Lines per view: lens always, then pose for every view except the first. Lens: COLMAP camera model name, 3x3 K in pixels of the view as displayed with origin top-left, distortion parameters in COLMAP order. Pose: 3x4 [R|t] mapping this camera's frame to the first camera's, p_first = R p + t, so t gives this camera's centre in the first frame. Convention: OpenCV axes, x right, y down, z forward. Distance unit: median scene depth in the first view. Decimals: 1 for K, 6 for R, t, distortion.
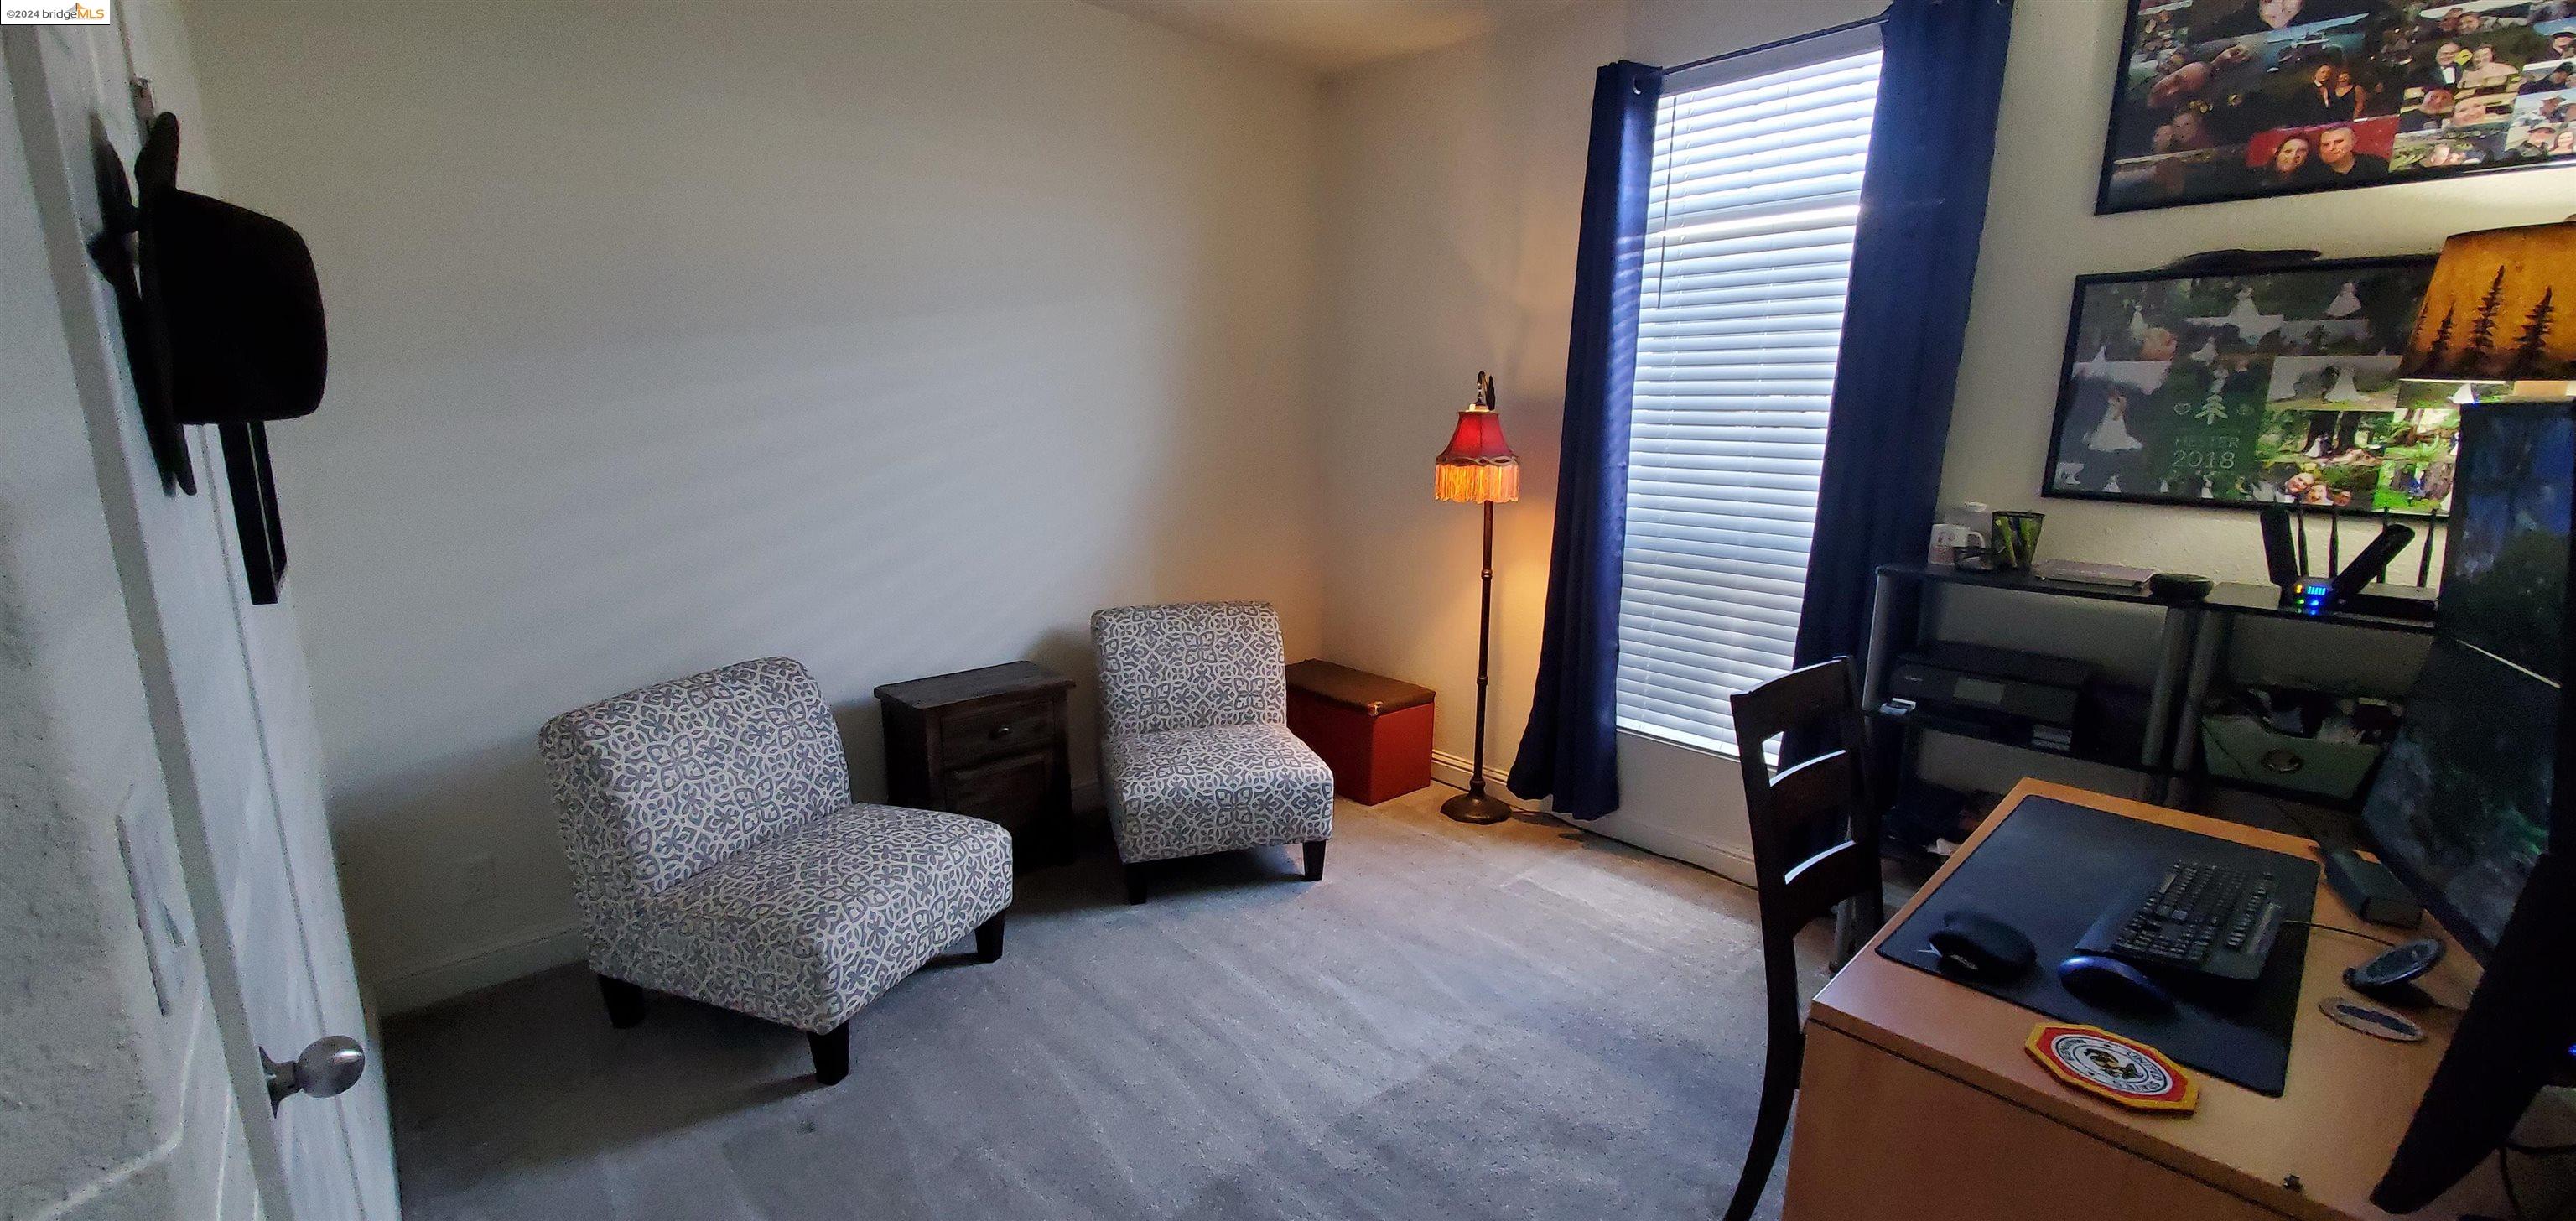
lens RADIAL K [[1016.8, 0, 1285.9], [0, 1016.8, 612.0], [0, 0, 1]] dist [-0.004143, -0.002244]
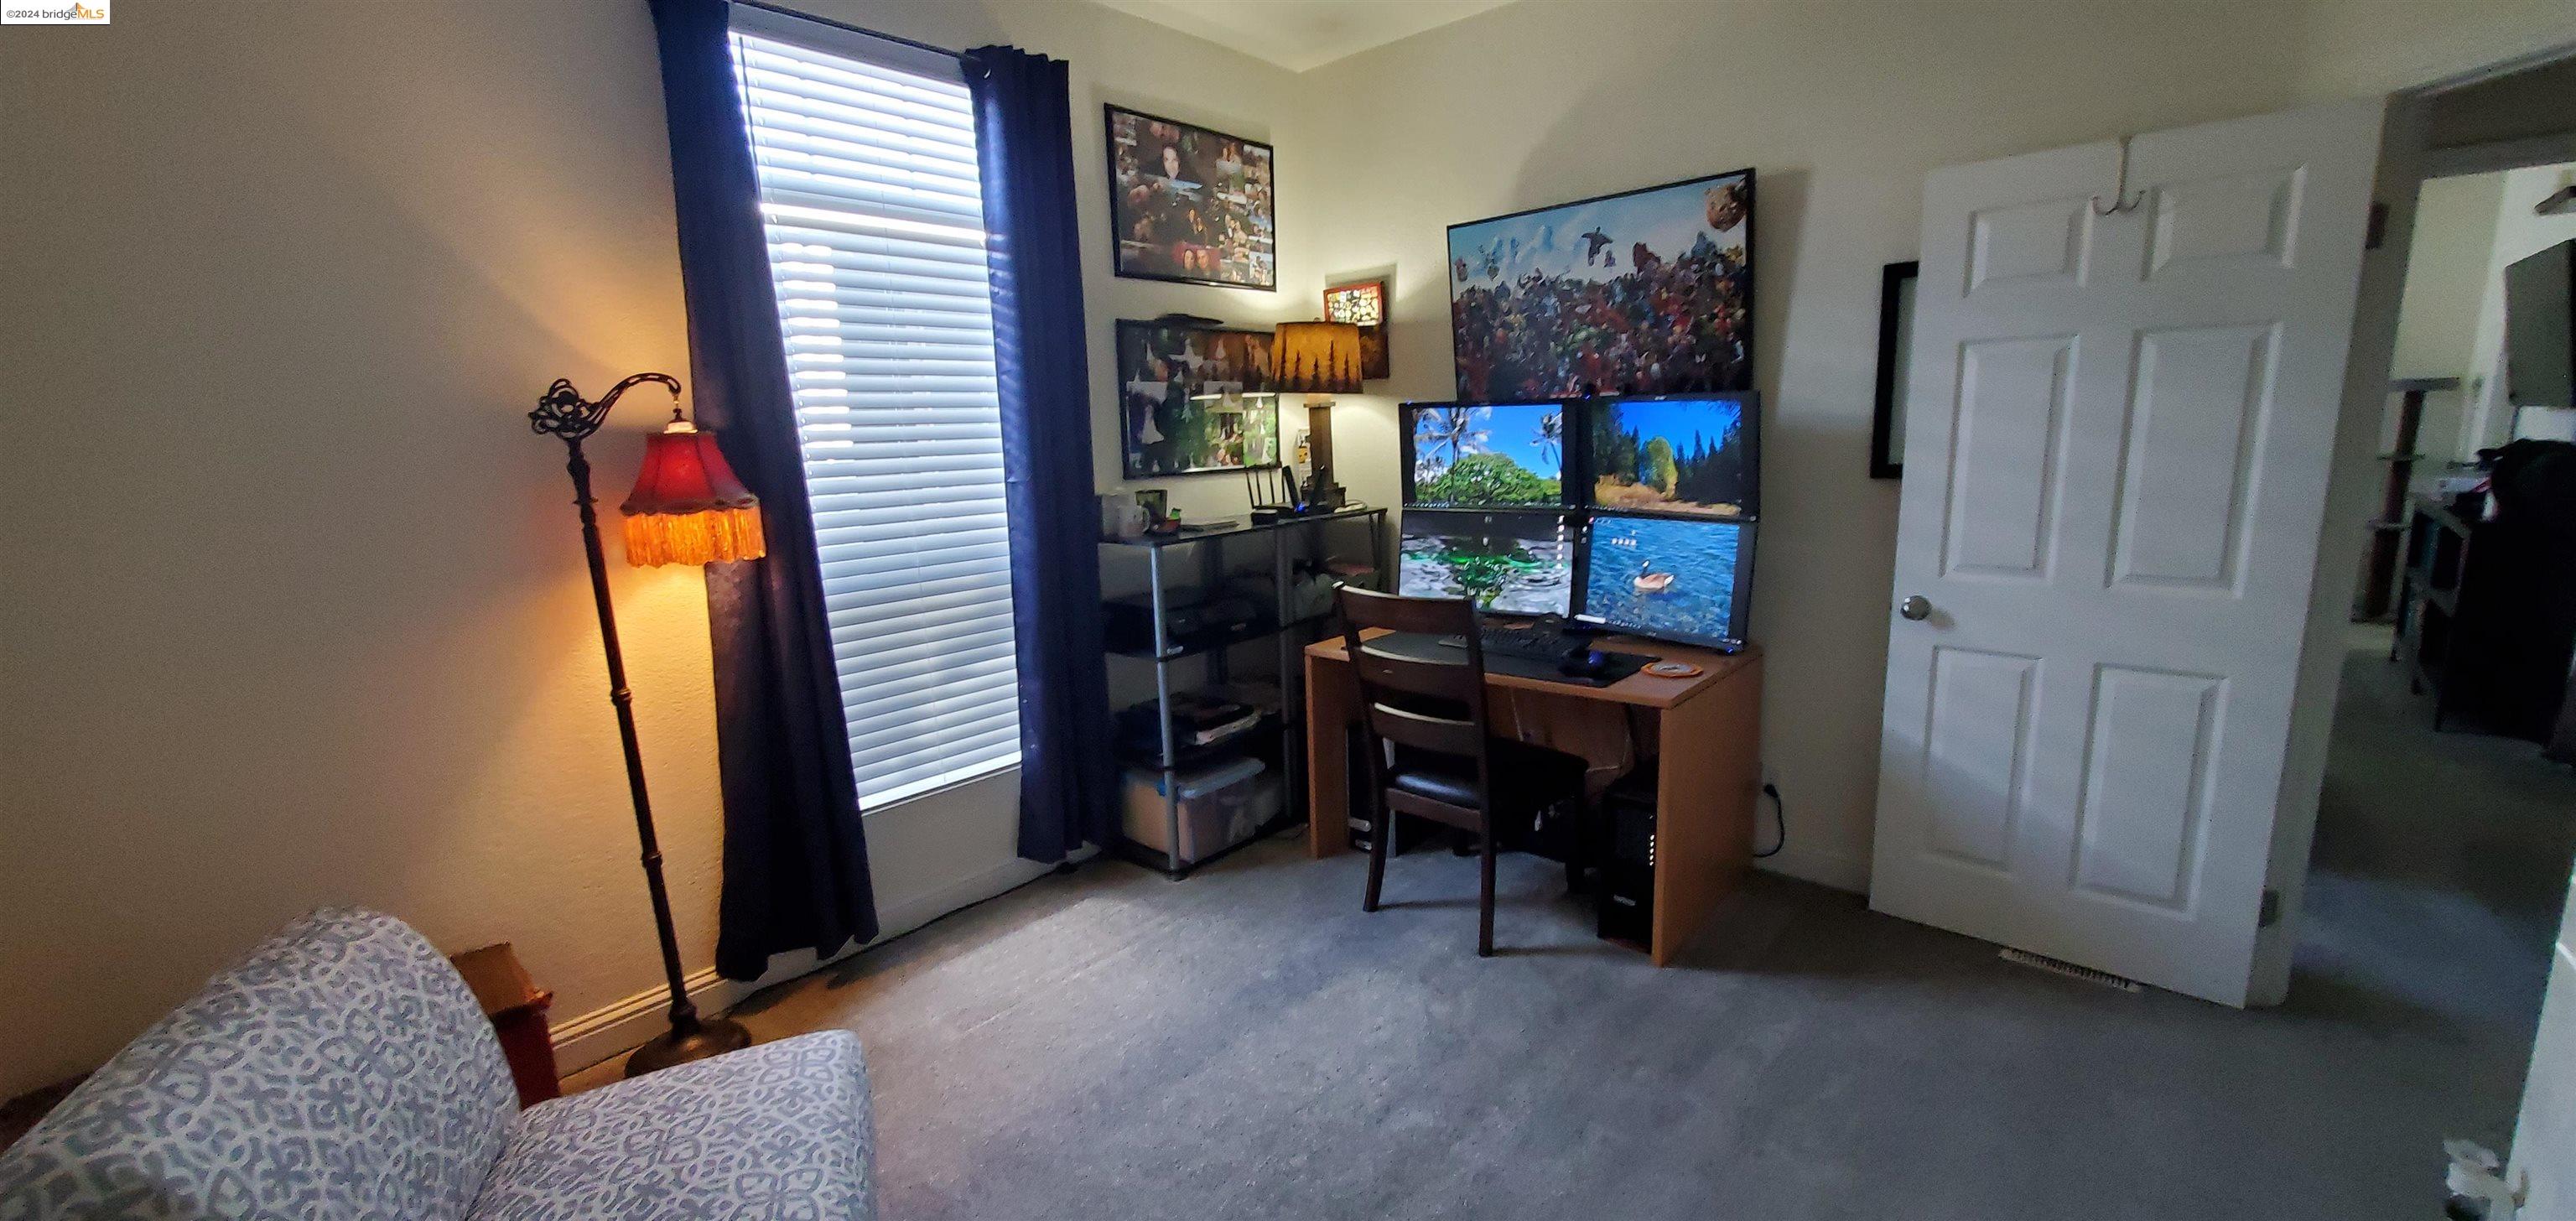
lens RADIAL K [[1016.8, 0, 1290.0], [0, 1016.8, 618.0], [0, 0, 1]] dist [-0.004143, -0.002244]
pose [[-0.103457, -0.189851, 0.976347, -0.721378], [0.228010, 0.950947, 0.209072, -0.191648], [-0.968147, 0.244247, -0.055094, 1.010151]]
